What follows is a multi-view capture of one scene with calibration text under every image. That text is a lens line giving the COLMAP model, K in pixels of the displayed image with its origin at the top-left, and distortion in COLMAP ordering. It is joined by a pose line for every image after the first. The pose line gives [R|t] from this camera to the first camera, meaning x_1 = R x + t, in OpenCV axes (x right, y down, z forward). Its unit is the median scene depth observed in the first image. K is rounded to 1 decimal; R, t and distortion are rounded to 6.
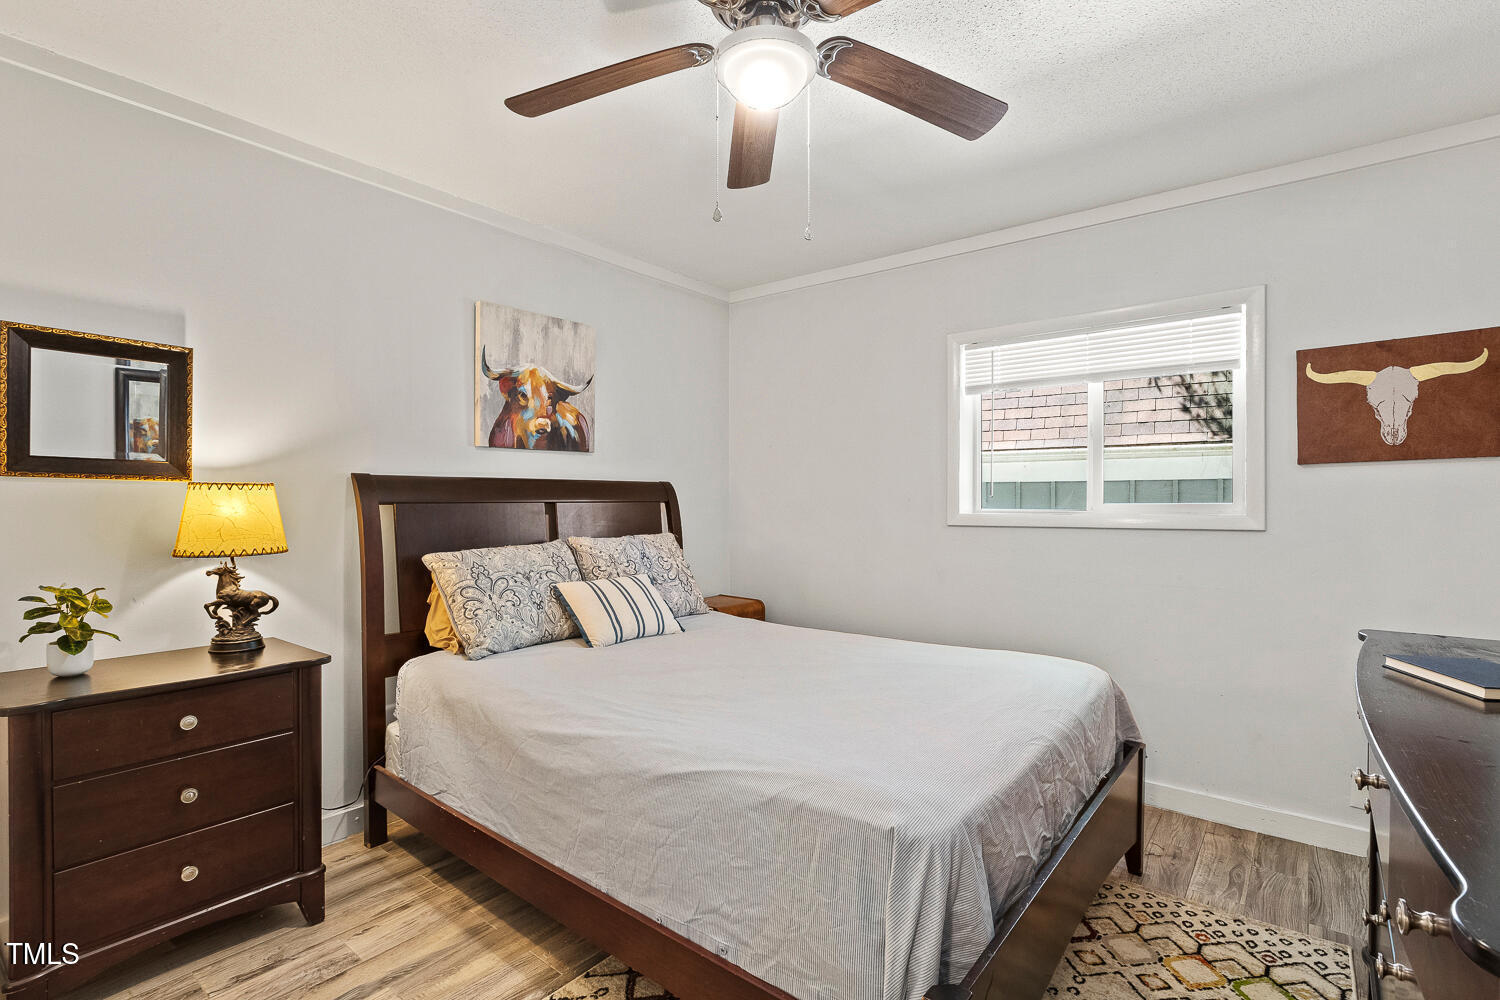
lens RADIAL K [[692.5, 0, 757.0], [0, 692.5, 507.8], [0, 0, 1]] dist [0.005710, -0.007074]
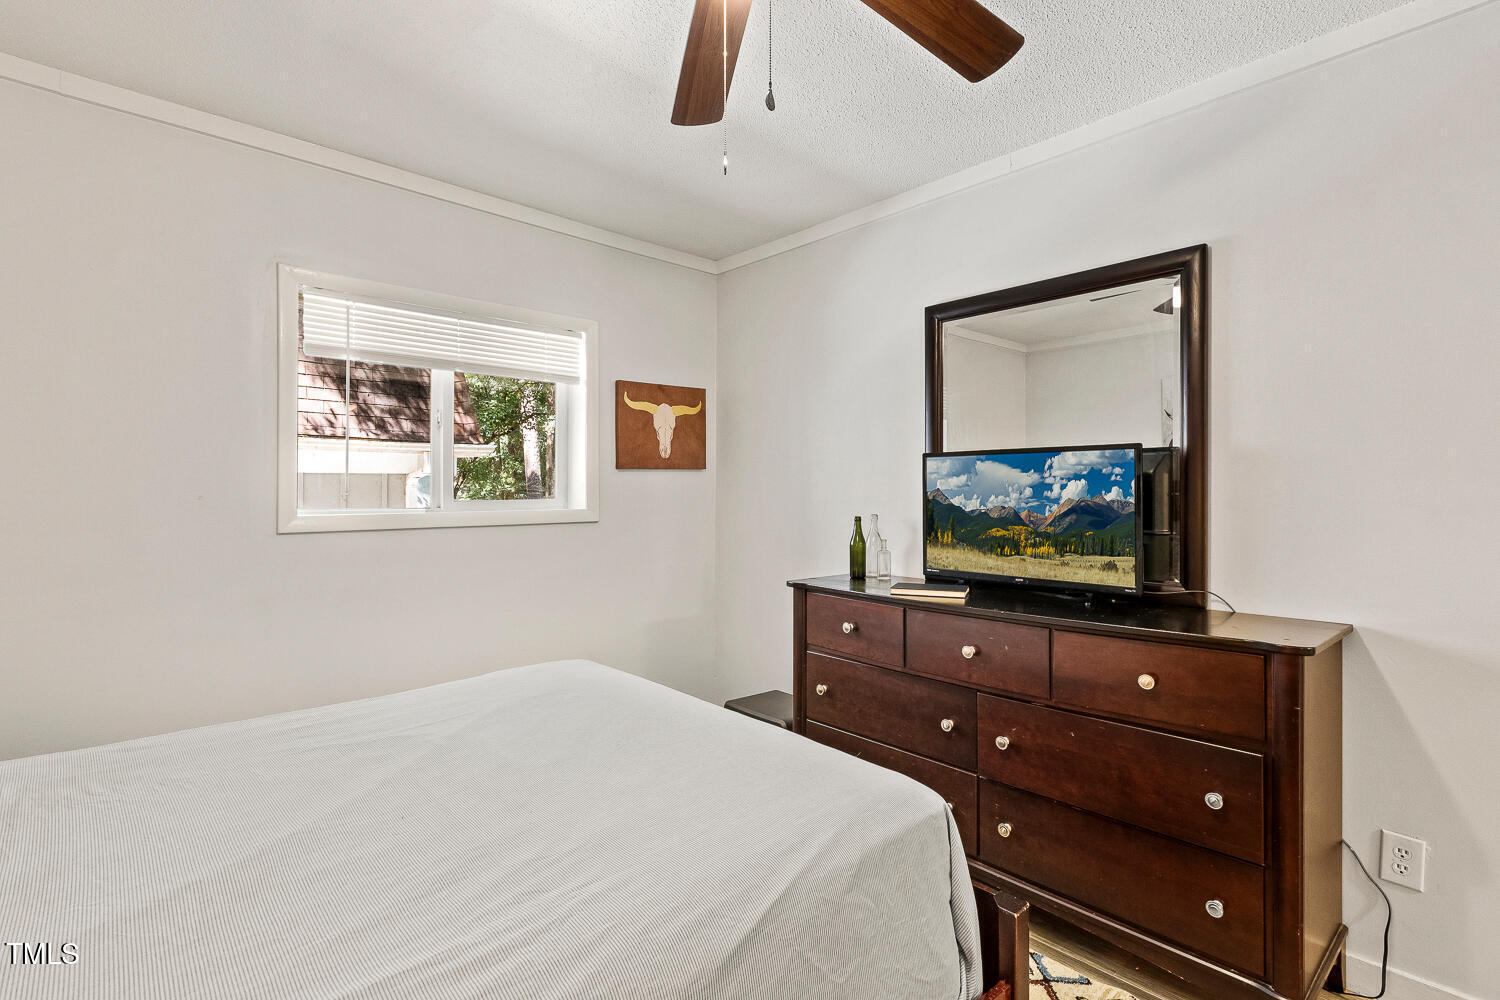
lens RADIAL K [[692.5, 0, 757.3], [0, 692.5, 490.4], [0, 0, 1]] dist [0.005710, -0.007074]
pose [[0.184850, 0.005521, 0.982751, -0.461771], [0.008708, 0.999936, -0.007256, -0.011293], [-0.982728, 0.009899, 0.184790, 0.542342]]
